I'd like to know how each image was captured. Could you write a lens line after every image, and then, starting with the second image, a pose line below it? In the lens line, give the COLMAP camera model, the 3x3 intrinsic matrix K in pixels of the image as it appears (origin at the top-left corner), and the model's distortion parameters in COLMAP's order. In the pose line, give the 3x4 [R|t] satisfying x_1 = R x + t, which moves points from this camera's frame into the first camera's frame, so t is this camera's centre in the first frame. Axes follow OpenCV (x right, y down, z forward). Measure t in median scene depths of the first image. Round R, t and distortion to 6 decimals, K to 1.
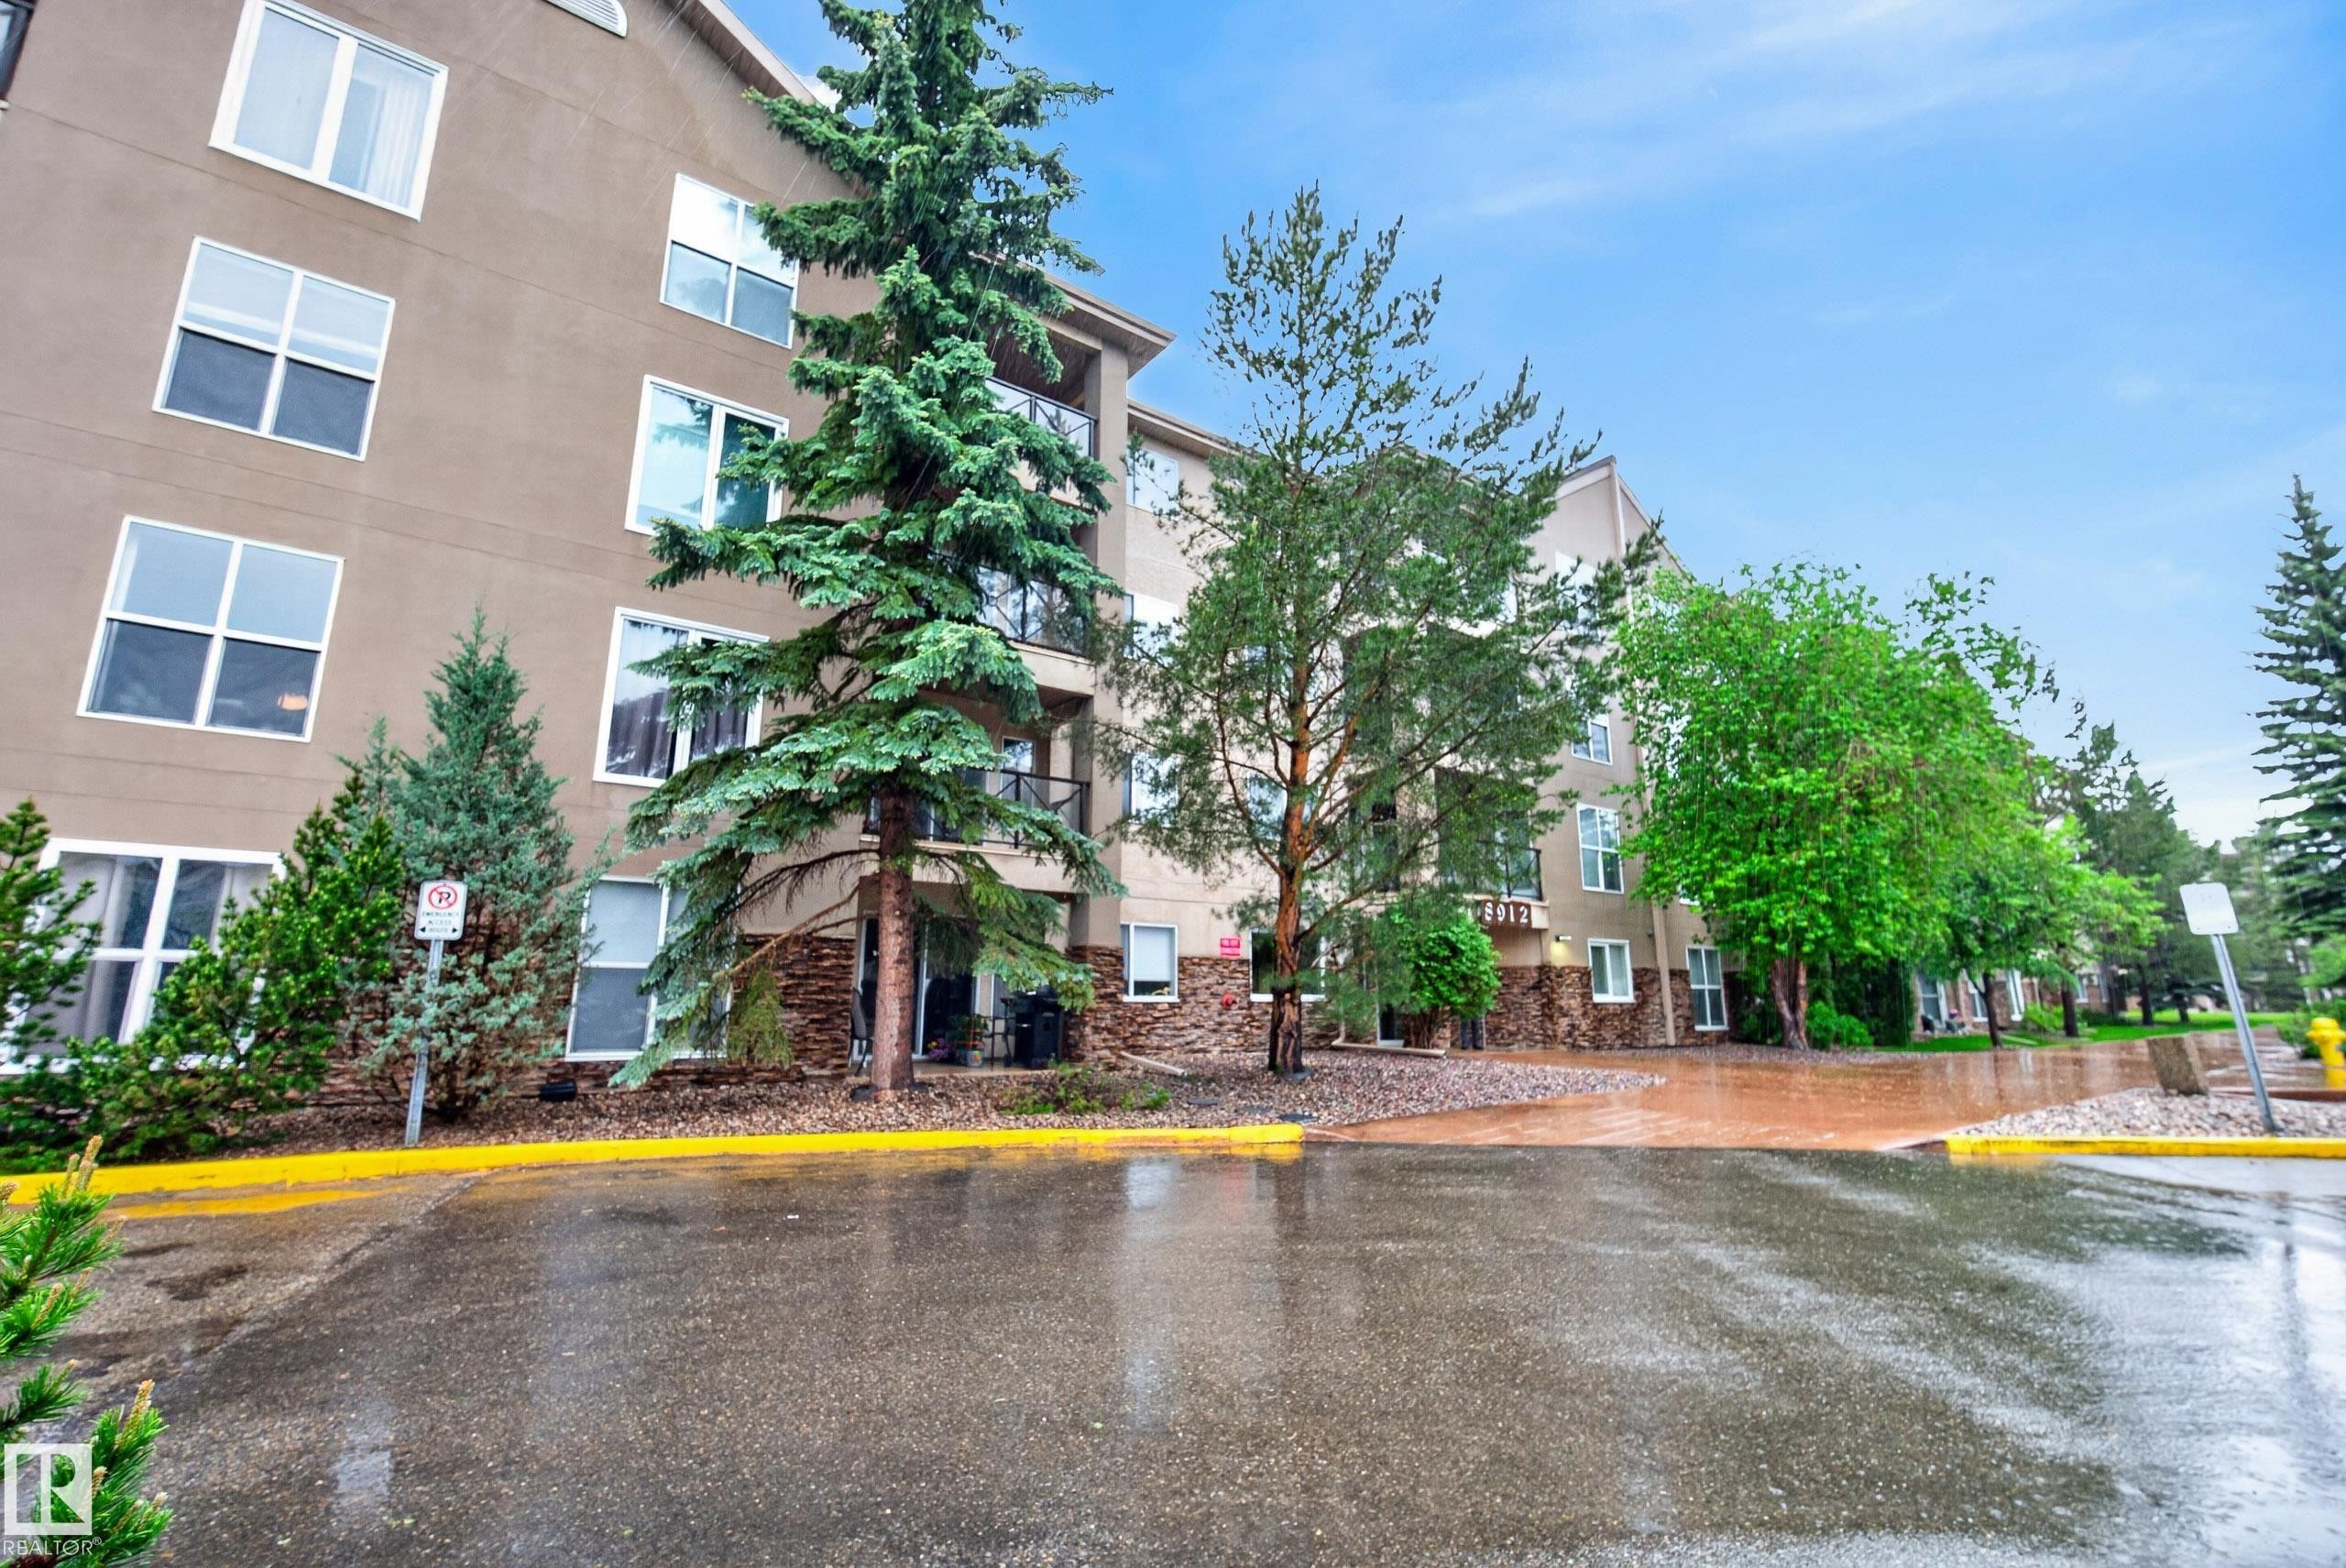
lens RADIAL K [[1019.1, 0, 1174.8], [0, 1019.1, 776.8], [0, 0, 1]] dist [-0.010700, 0.000631]
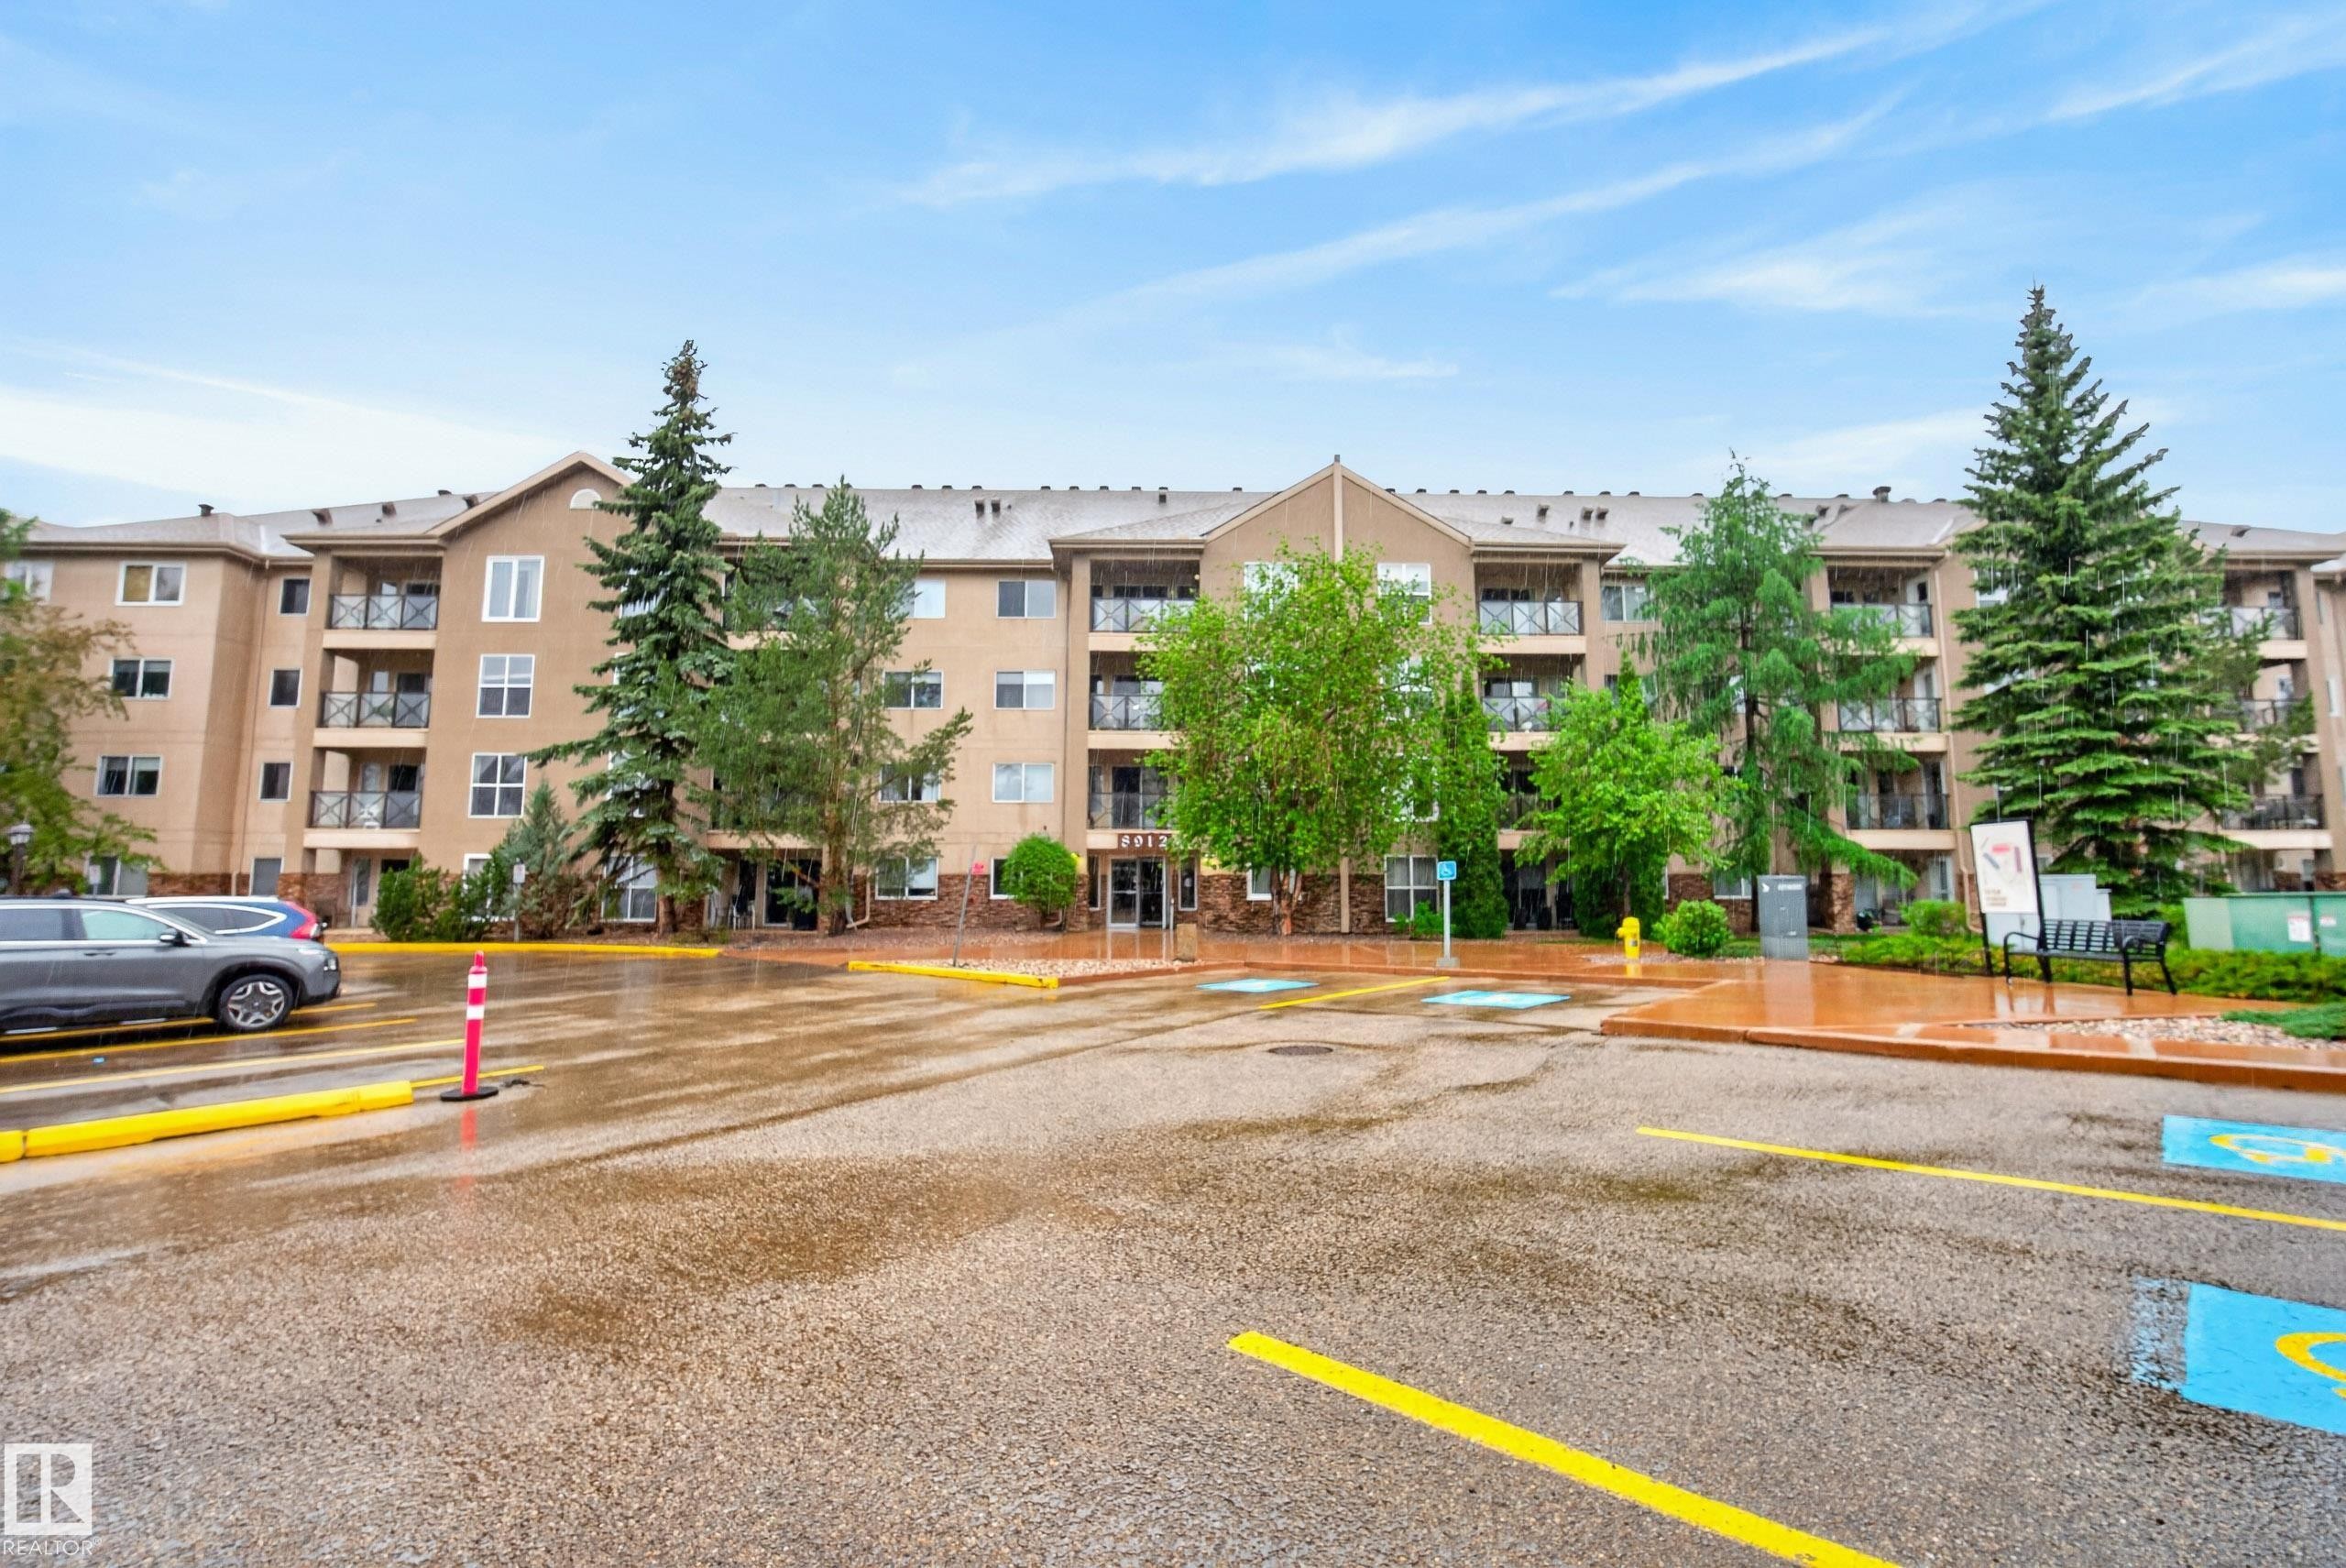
lens RADIAL K [[1019.1, 0, 1174.8], [0, 1019.1, 776.8], [0, 0, 1]] dist [-0.010700, 0.000631]
pose [[0.815891, -0.066831, -0.574331, 1.417129], [0.126284, 0.989914, 0.064210, -0.058119], [0.564247, -0.124917, 0.816101, -0.213484]]
